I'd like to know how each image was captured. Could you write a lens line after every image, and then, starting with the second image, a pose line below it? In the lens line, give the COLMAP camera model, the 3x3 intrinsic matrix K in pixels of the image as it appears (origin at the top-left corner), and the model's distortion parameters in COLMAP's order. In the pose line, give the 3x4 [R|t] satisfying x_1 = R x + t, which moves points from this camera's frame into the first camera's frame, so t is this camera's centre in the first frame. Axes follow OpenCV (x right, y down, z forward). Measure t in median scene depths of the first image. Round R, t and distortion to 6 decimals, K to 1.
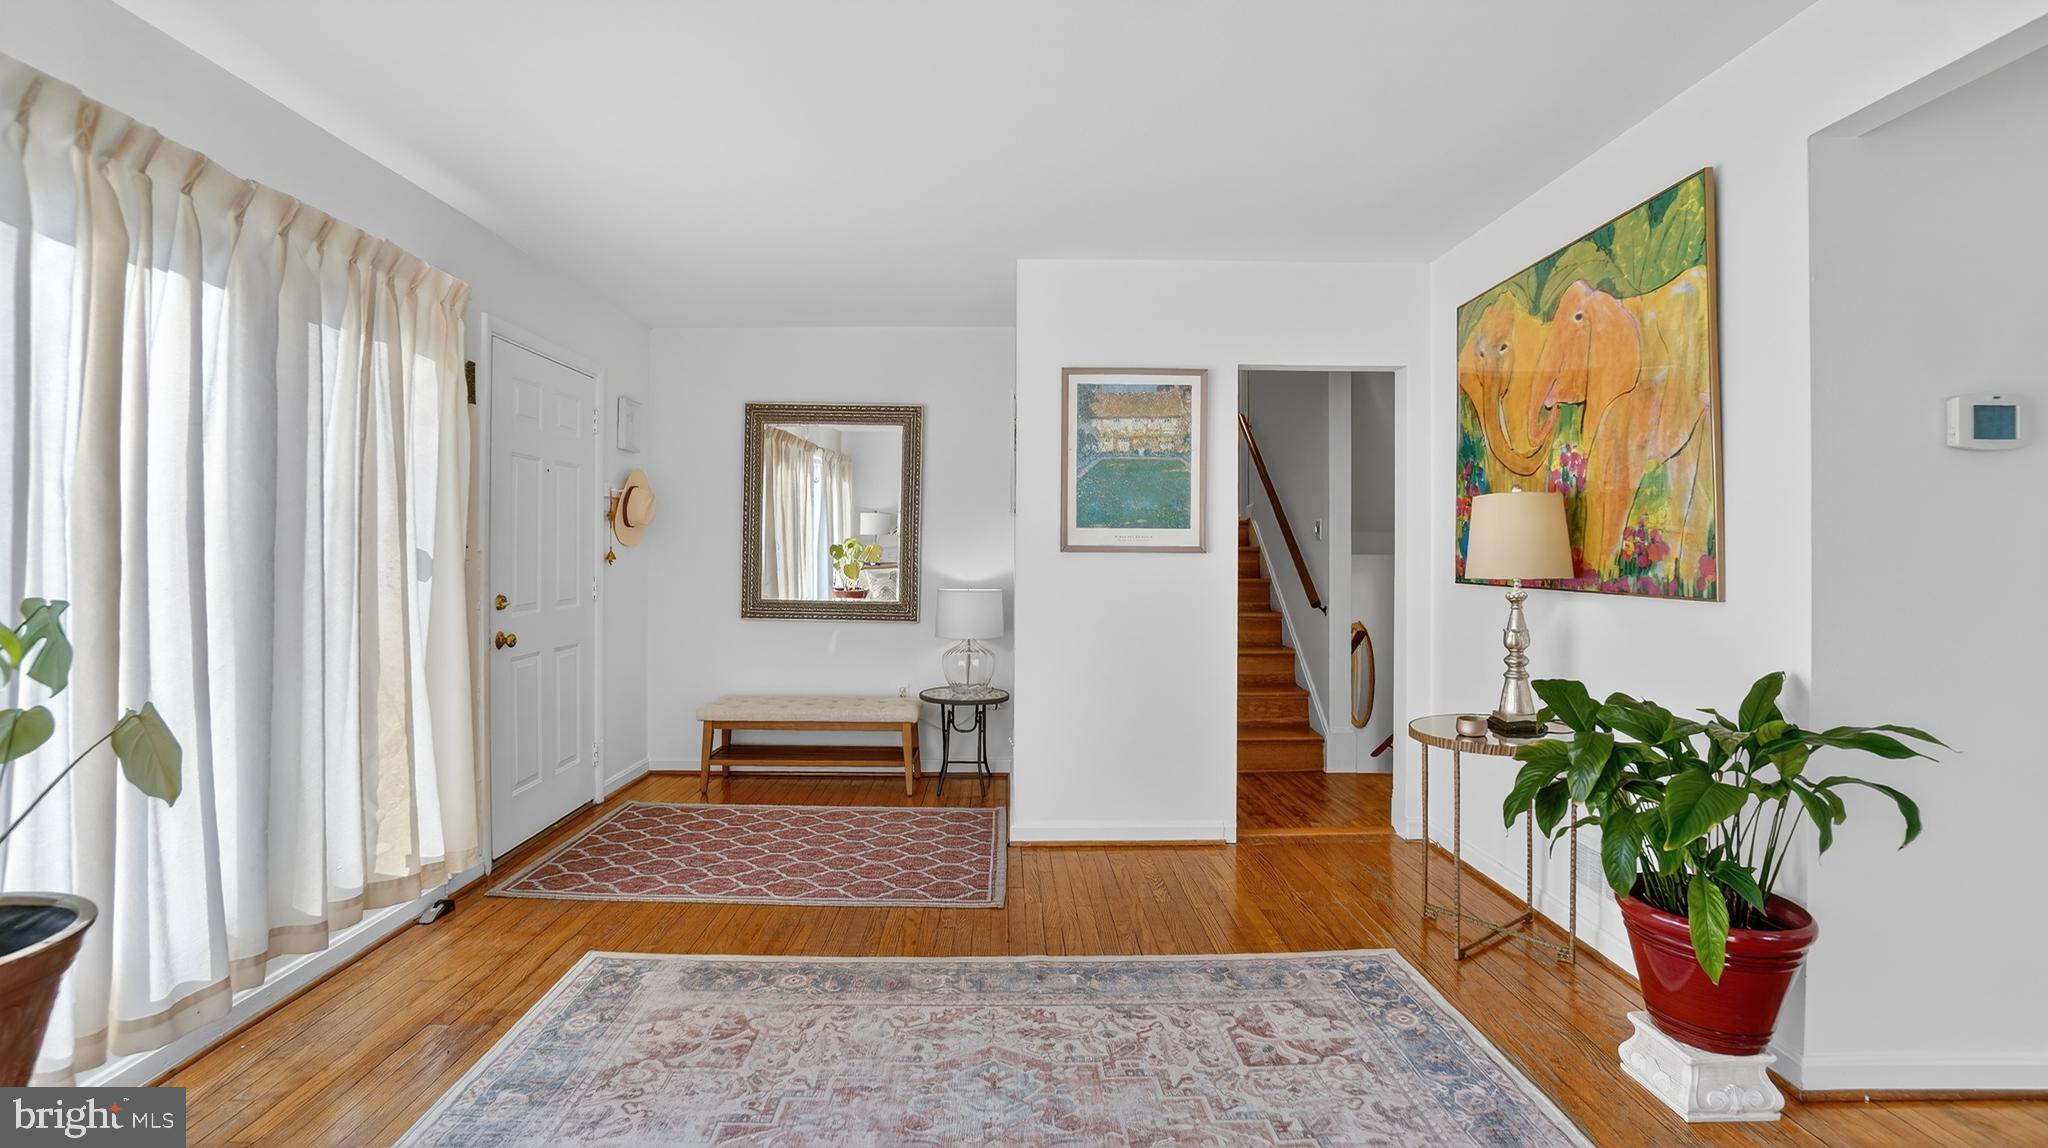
lens RADIAL K [[929.3, 0, 1012.4], [0, 929.3, 550.4], [0, 0, 1]] dist [-0.050686, 0.028146]
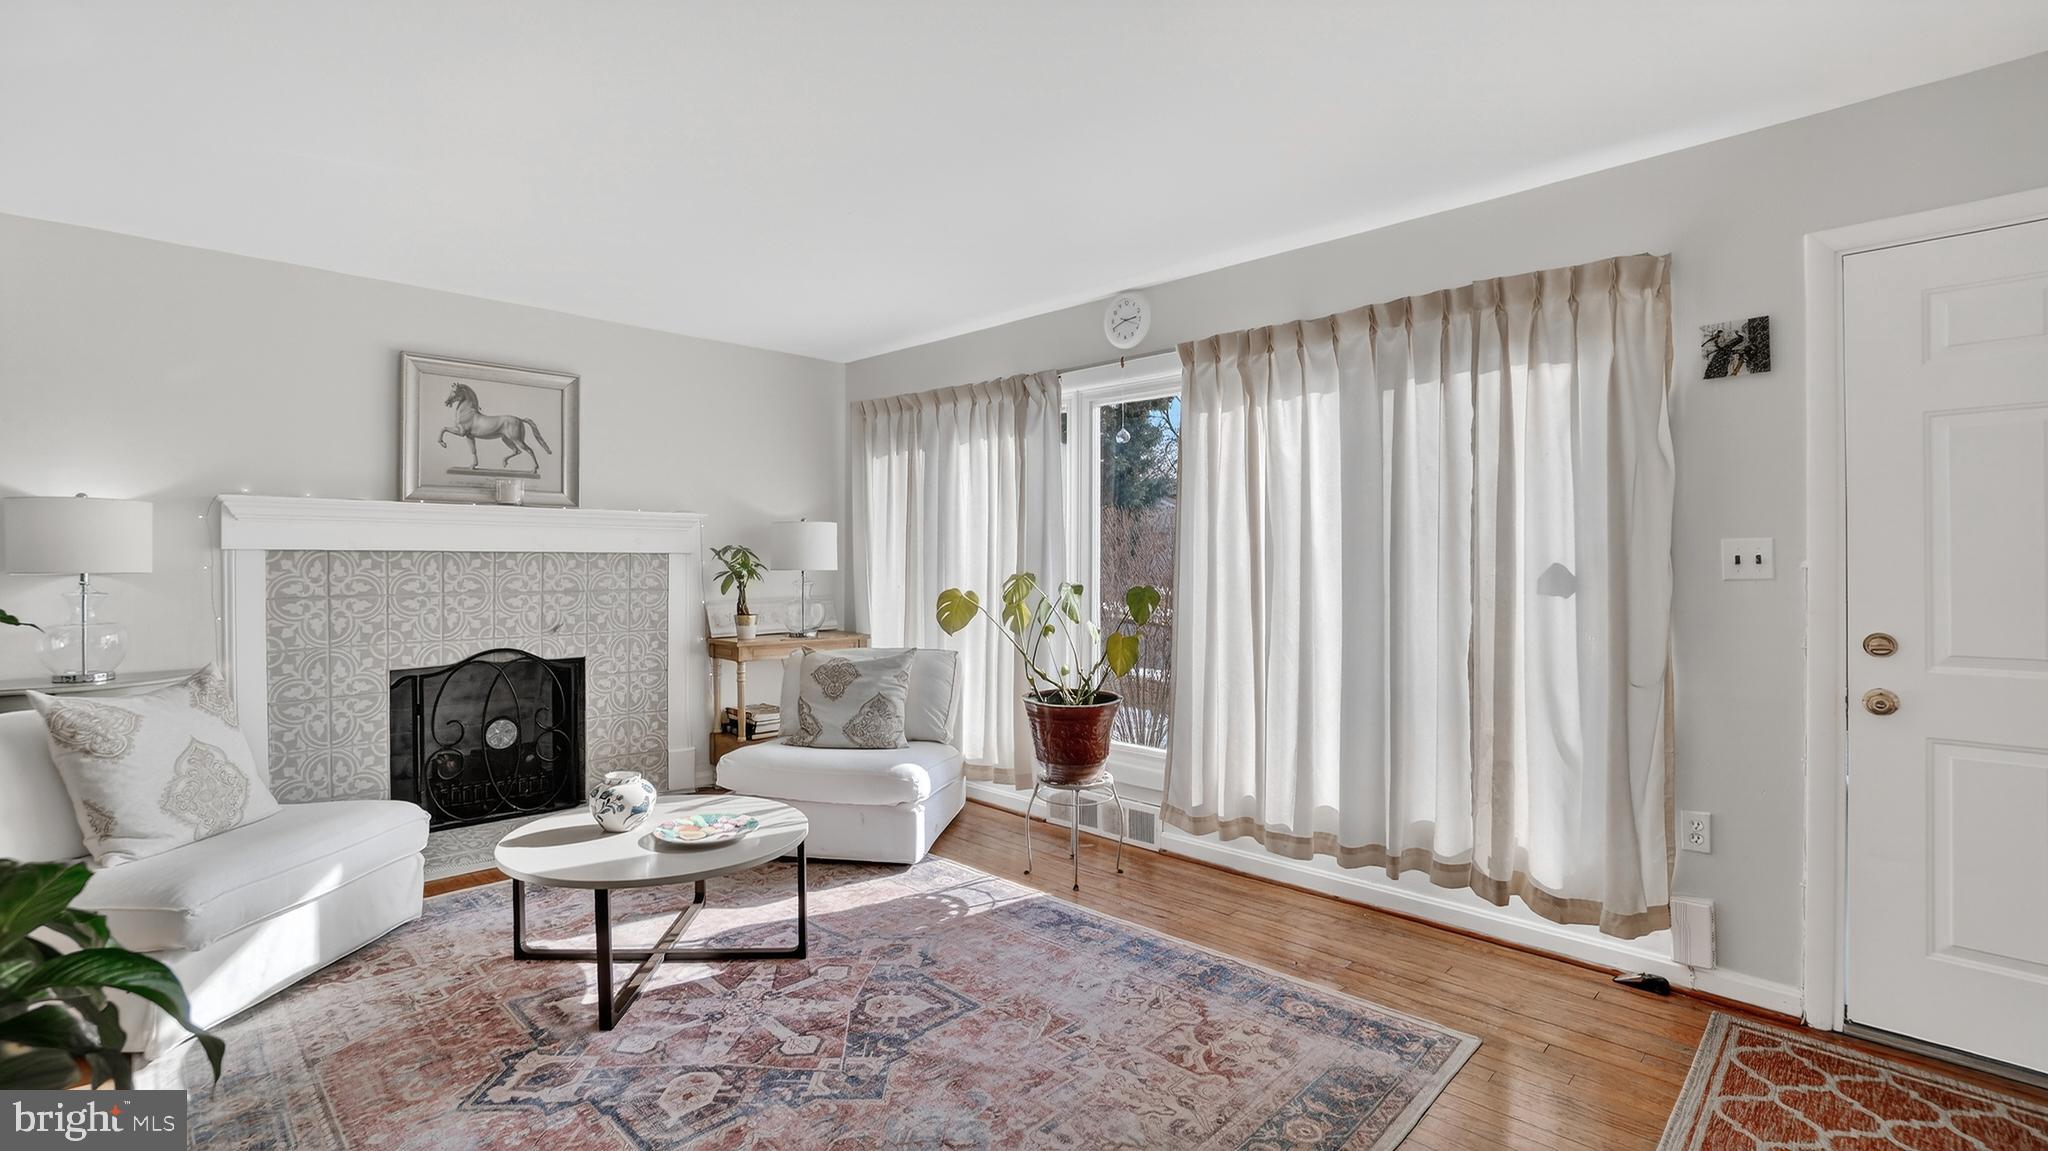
lens RADIAL K [[929.3, 0, 1012.4], [0, 929.3, 551.9], [0, 0, 1]] dist [-0.050686, 0.028146]
pose [[-0.710240, -0.016464, -0.703767, 0.440156], [-0.007459, 0.999846, -0.015864, 0.005437], [0.703920, -0.006018, -0.710253, 1.280382]]
